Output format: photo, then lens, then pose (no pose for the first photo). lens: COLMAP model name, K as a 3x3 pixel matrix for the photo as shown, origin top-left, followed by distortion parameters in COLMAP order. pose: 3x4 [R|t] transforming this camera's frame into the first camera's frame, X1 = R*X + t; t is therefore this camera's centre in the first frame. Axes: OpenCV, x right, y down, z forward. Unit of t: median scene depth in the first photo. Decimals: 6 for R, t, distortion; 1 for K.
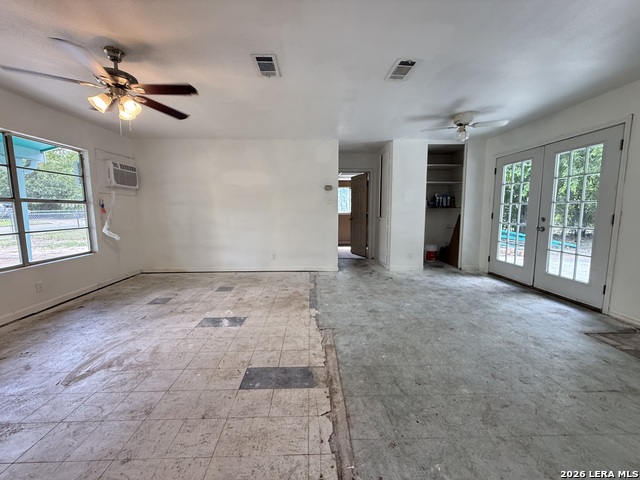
lens RADIAL K [[255.7, 0, 316.1], [0, 255.7, 238.4], [0, 0, 1]] dist [0.000573, 0.000407]
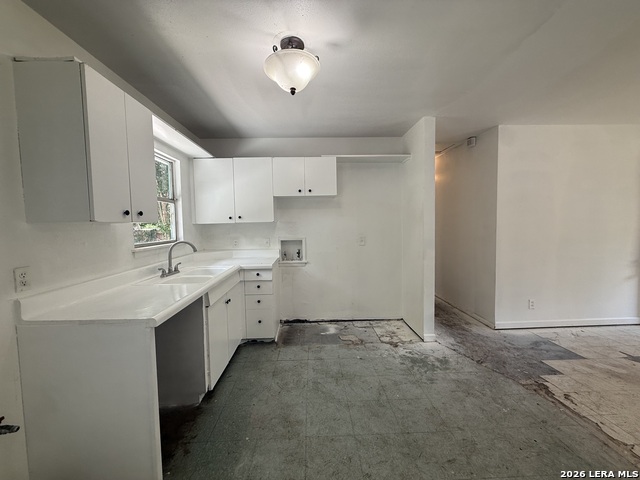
lens RADIAL K [[255.7, 0, 316.3], [0, 255.7, 238.7], [0, 0, 1]] dist [0.000573, 0.000407]
pose [[-0.999641, 0.026524, -0.003756, 0.622524], [0.025562, 0.986383, 0.162465, -0.155669], [0.008014, 0.162311, -0.986707, 0.917369]]
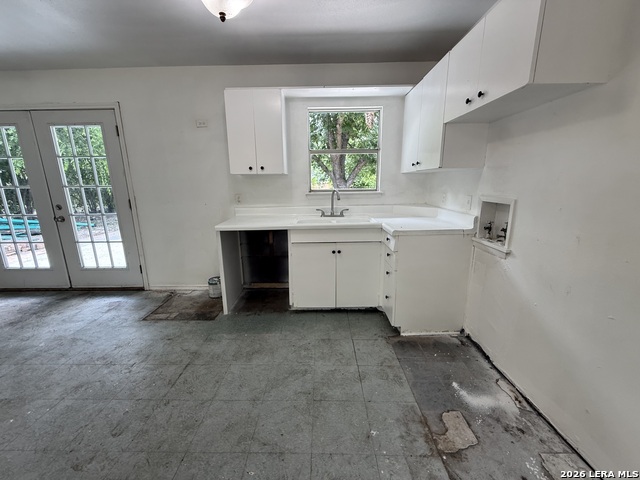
lens RADIAL K [[255.7, 0, 317.7], [0, 255.7, 237.9], [0, 0, 1]] dist [0.000573, 0.000407]
pose [[0.036144, -0.208435, 0.977368, 0.120989], [0.119375, 0.971905, 0.202855, -0.056323], [-0.992191, 0.109341, 0.060011, 0.174770]]
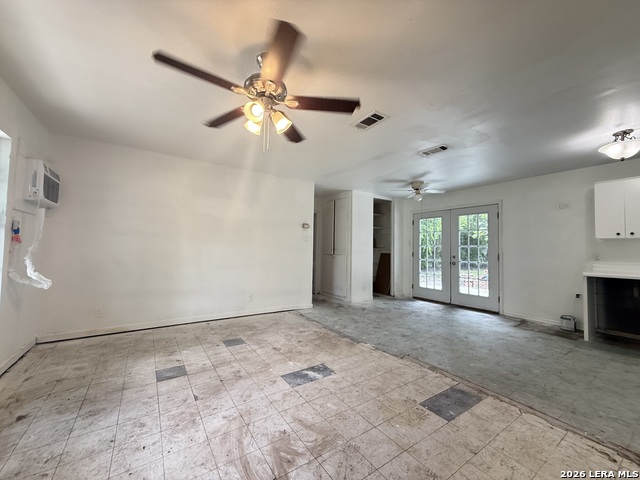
lens RADIAL K [[255.7, 0, 317.4], [0, 255.7, 238.7], [0, 0, 1]] dist [0.000573, 0.000407]
pose [[0.845115, 0.042175, 0.532918, -0.745798], [0.035428, 0.990273, -0.134552, -0.008993], [-0.533409, 0.132593, 0.835401, 0.185567]]
